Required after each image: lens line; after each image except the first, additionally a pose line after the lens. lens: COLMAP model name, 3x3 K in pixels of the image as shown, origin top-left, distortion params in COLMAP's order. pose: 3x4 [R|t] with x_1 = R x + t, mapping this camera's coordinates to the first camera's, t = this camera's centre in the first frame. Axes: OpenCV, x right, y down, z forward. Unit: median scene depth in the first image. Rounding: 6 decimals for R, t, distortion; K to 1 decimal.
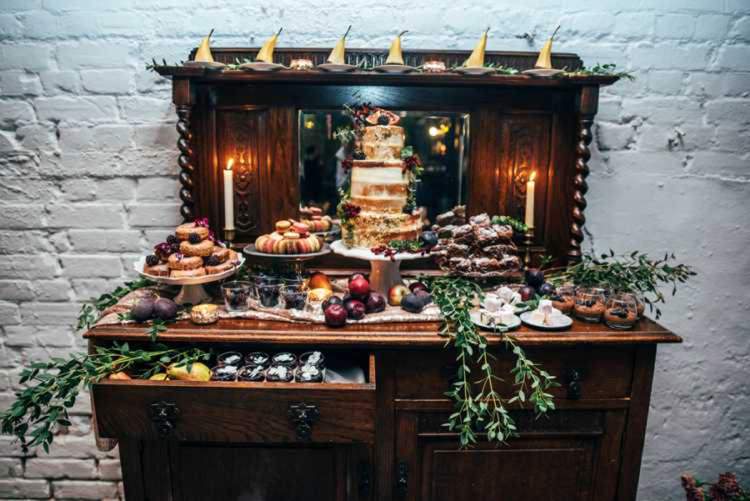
lens RADIAL K [[521.5, 0, 373.1], [0, 521.5, 248.8], [0, 0, 1]] dist [-0.038562, -0.000810]
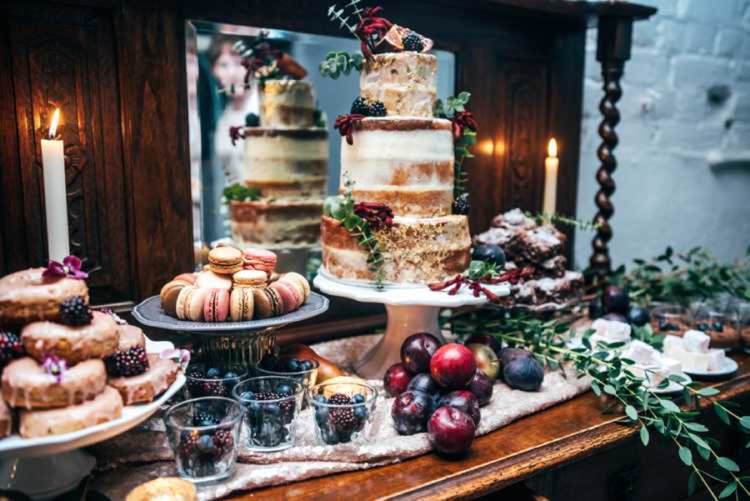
lens RADIAL K [[648.6, 0, 377.4], [0, 648.6, 249.6], [0, 0, 1]] dist [0.029804, 0.006978]
pose [[0.843821, -0.087227, 0.529488, -0.379337], [0.104396, 0.994533, -0.002533, -0.037823], [-0.526373, 0.057414, 0.848313, 0.459893]]
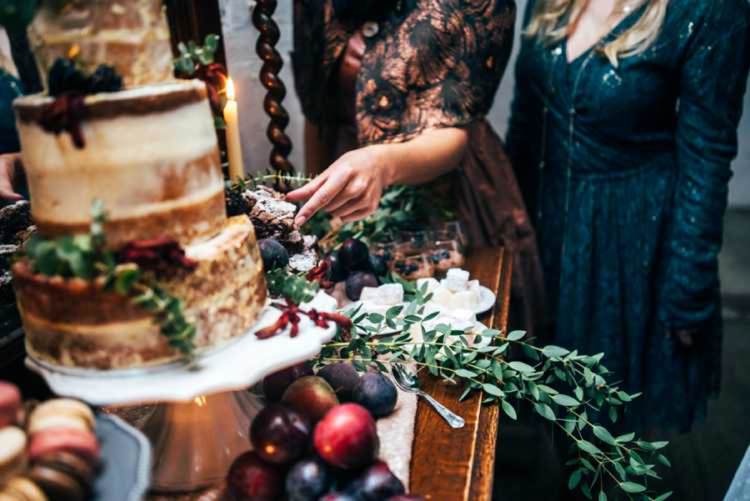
lens RADIAL K [[716.4, 0, 375.6], [0, 716.4, 253.2], [0, 0, 1]] dist [0.036893, 0.000000]
pose [[0.192880, -0.347411, 0.917662, -0.410815], [0.237062, 0.924017, 0.299990, -0.173771], [-0.952155, 0.159681, 0.260583, 0.761493]]
